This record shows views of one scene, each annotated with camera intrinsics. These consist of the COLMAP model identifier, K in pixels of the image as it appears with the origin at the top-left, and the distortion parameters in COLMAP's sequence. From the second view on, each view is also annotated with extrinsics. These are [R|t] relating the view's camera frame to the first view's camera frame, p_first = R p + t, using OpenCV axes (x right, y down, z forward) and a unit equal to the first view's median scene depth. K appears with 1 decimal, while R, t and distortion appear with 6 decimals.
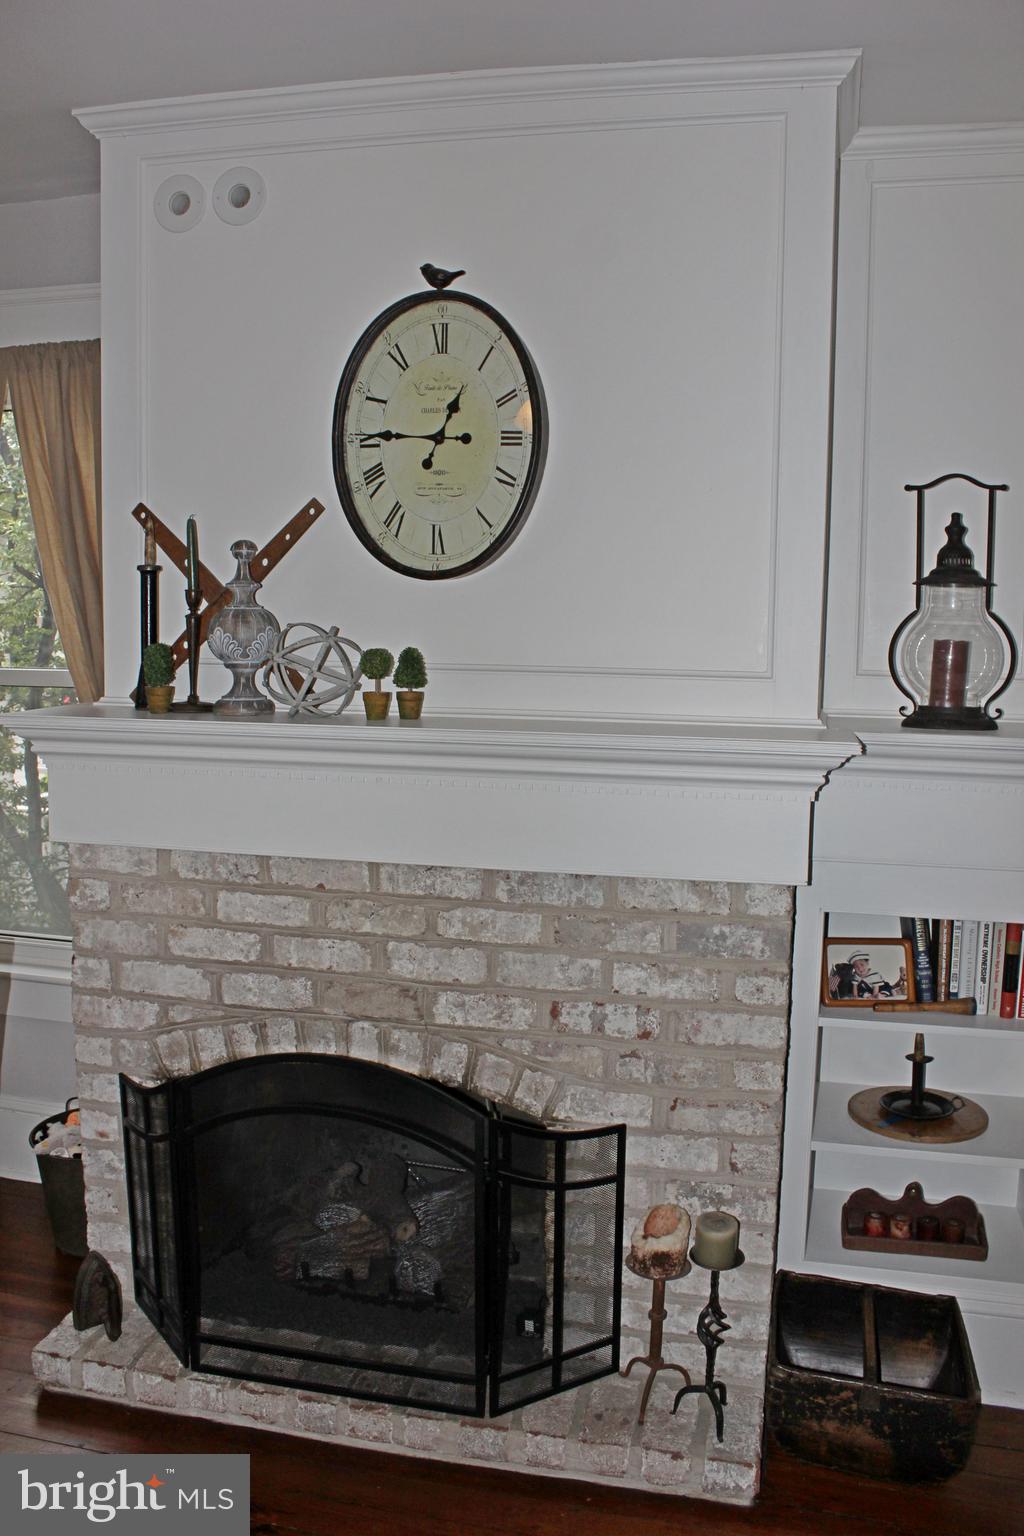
lens RADIAL K [[1290.0, 0, 514.7], [0, 1290.0, 755.2], [0, 0, 1]] dist [-0.171716, 0.168594]
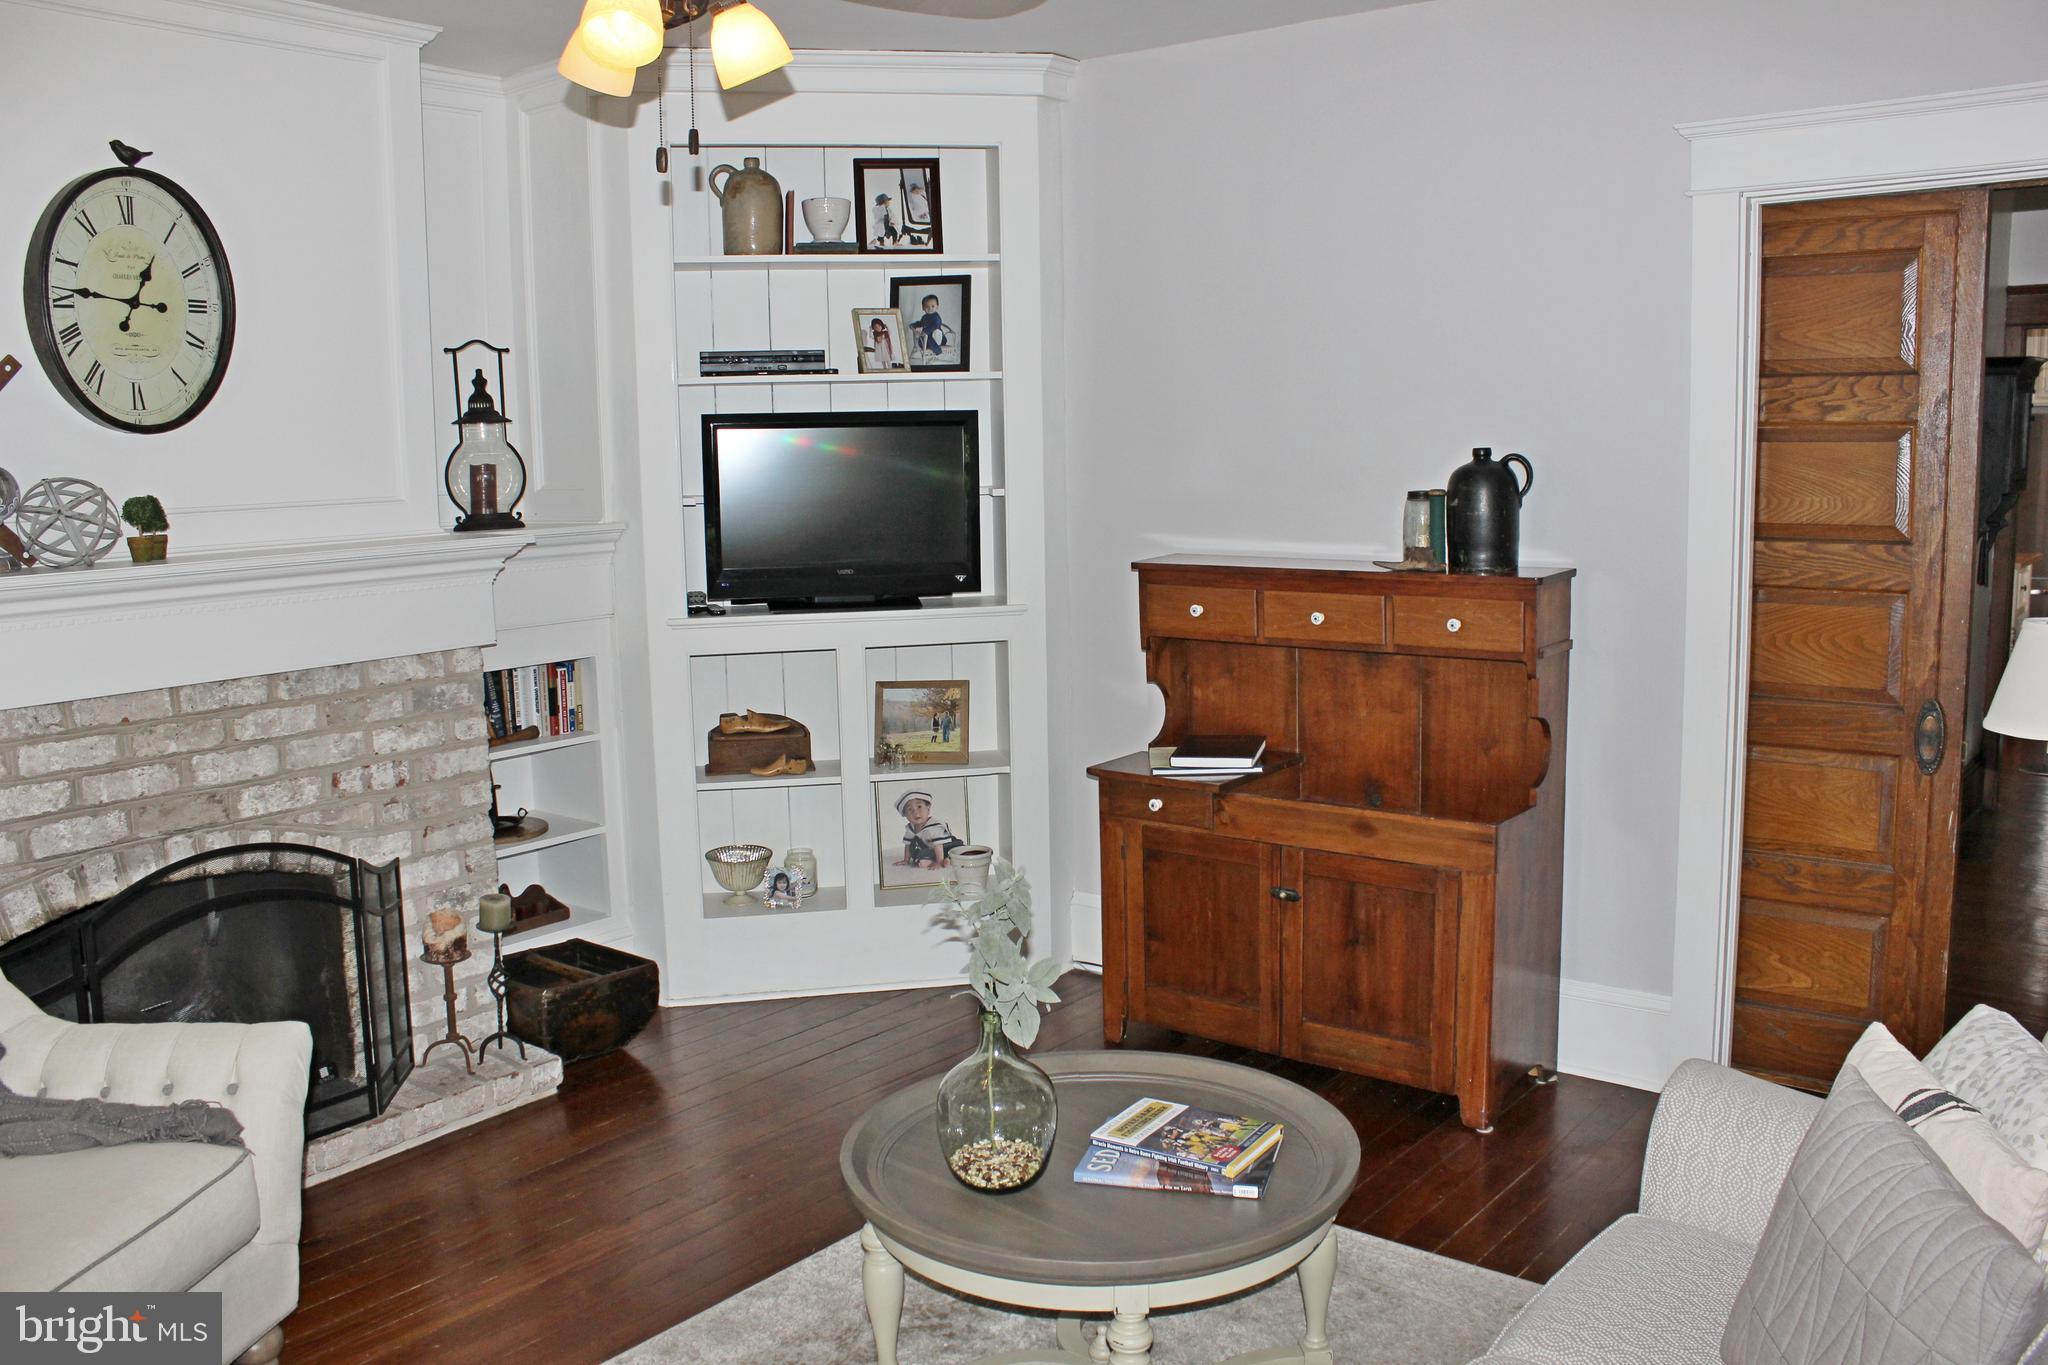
lens RADIAL K [[1719.9, 0, 1024.0], [0, 1719.9, 682.5], [0, 0, 1]] dist [-0.171716, 0.168594]
pose [[0.426065, -0.153810, 0.891522, -1.073267], [0.128189, 0.985763, 0.108806, 0.016581], [-0.895565, 0.067925, 0.439715, -0.292383]]
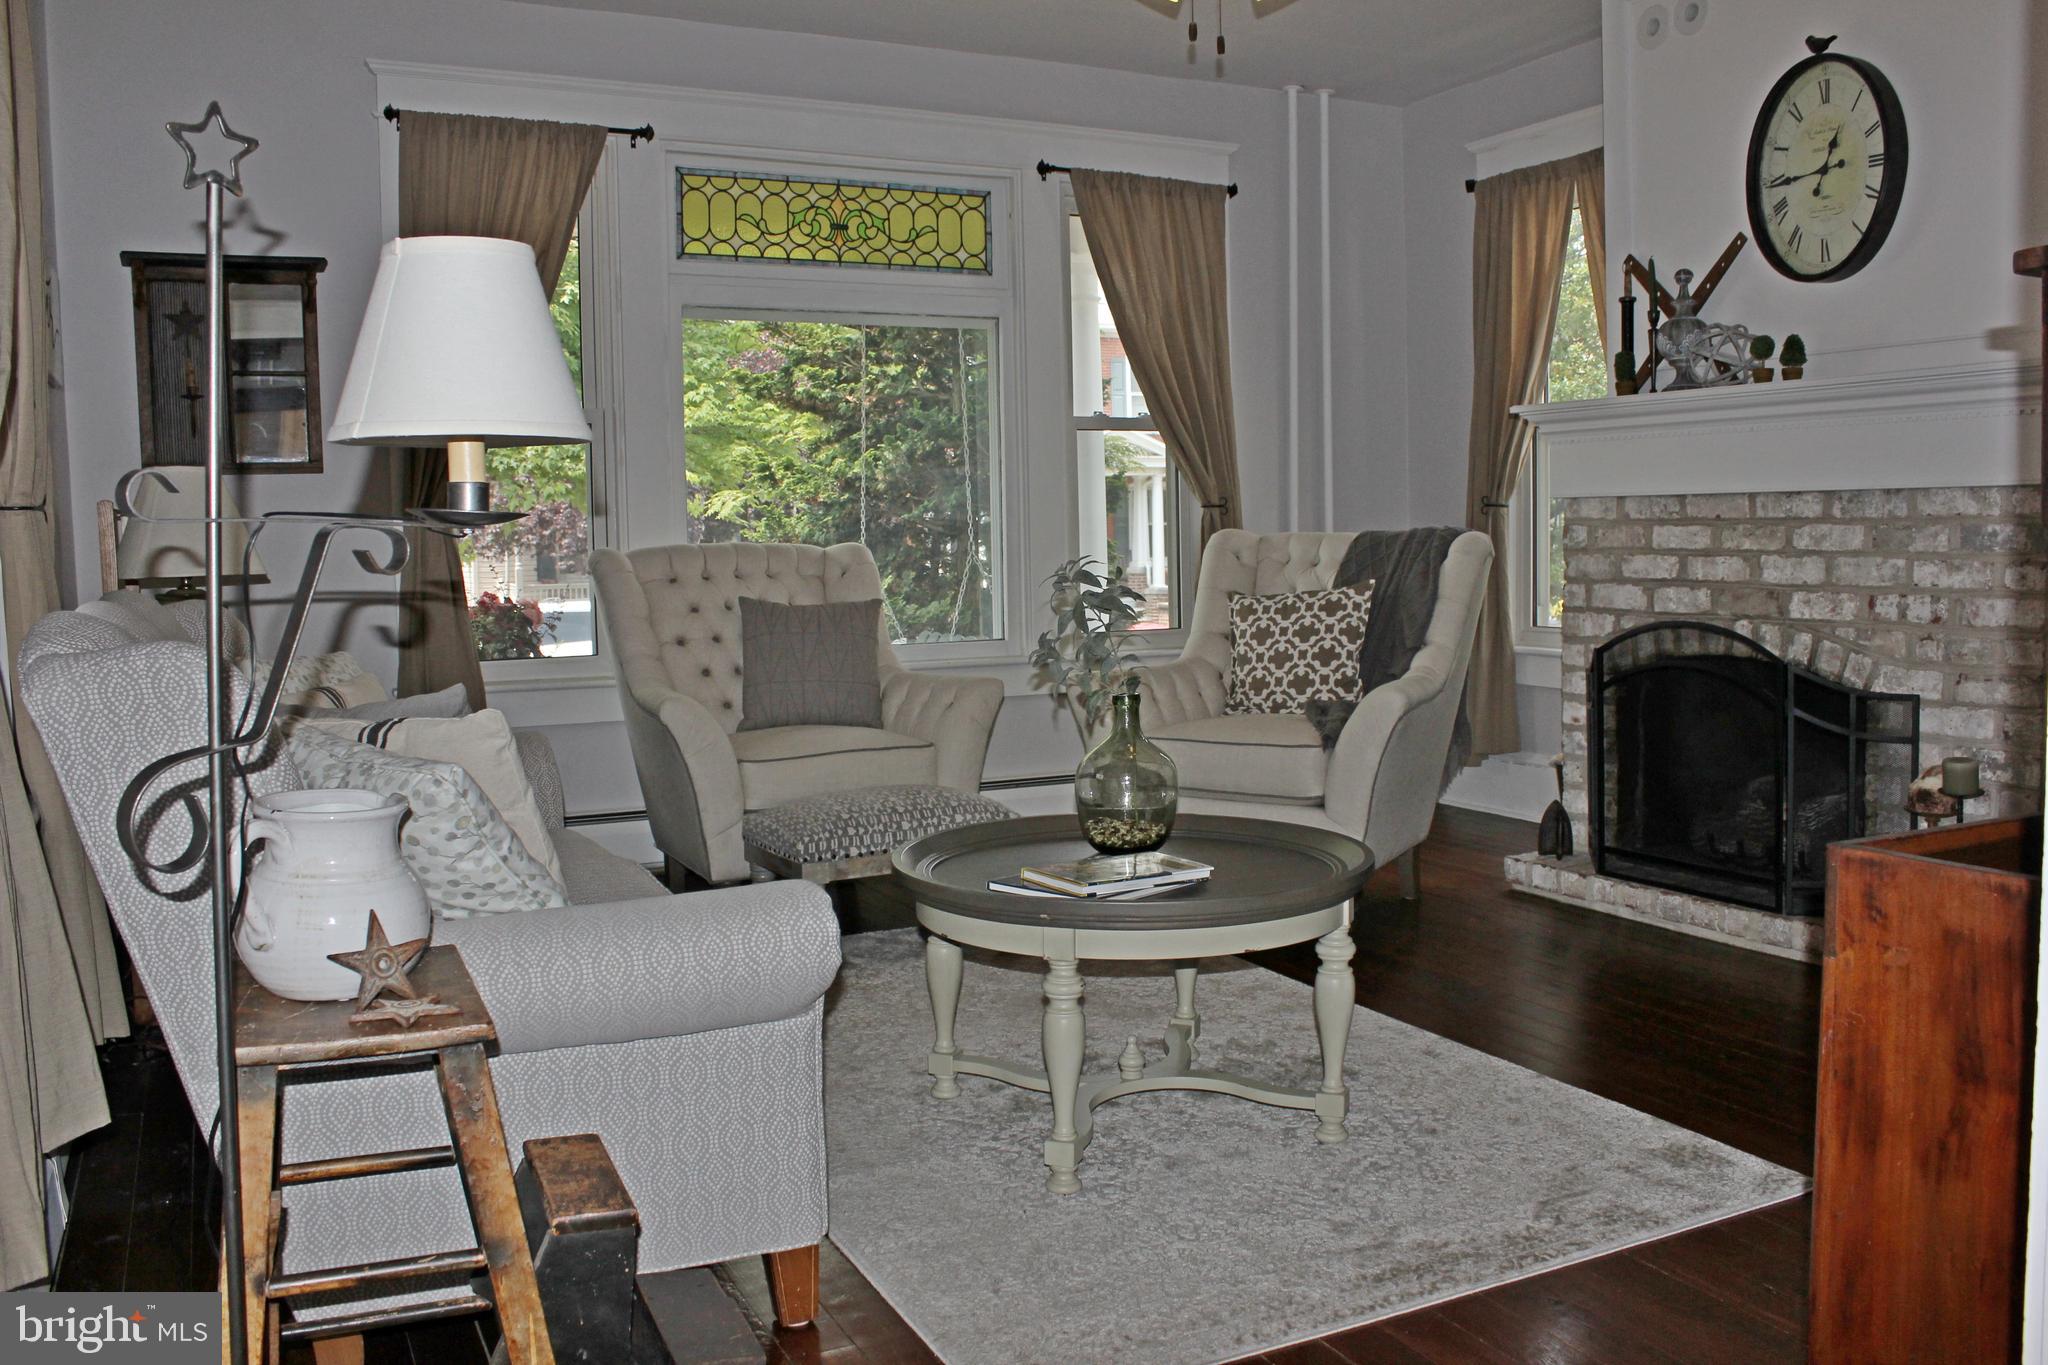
lens RADIAL K [[1697.9, 0, 1049.7], [0, 1697.9, 677.8], [0, 0, 1]] dist [-0.156321, 0.128890]
pose [[0.650139, 0.041452, -0.758683, 0.718136], [-0.062402, 0.998051, 0.001056, 0.313647], [0.757248, 0.046657, 0.651459, -0.648201]]
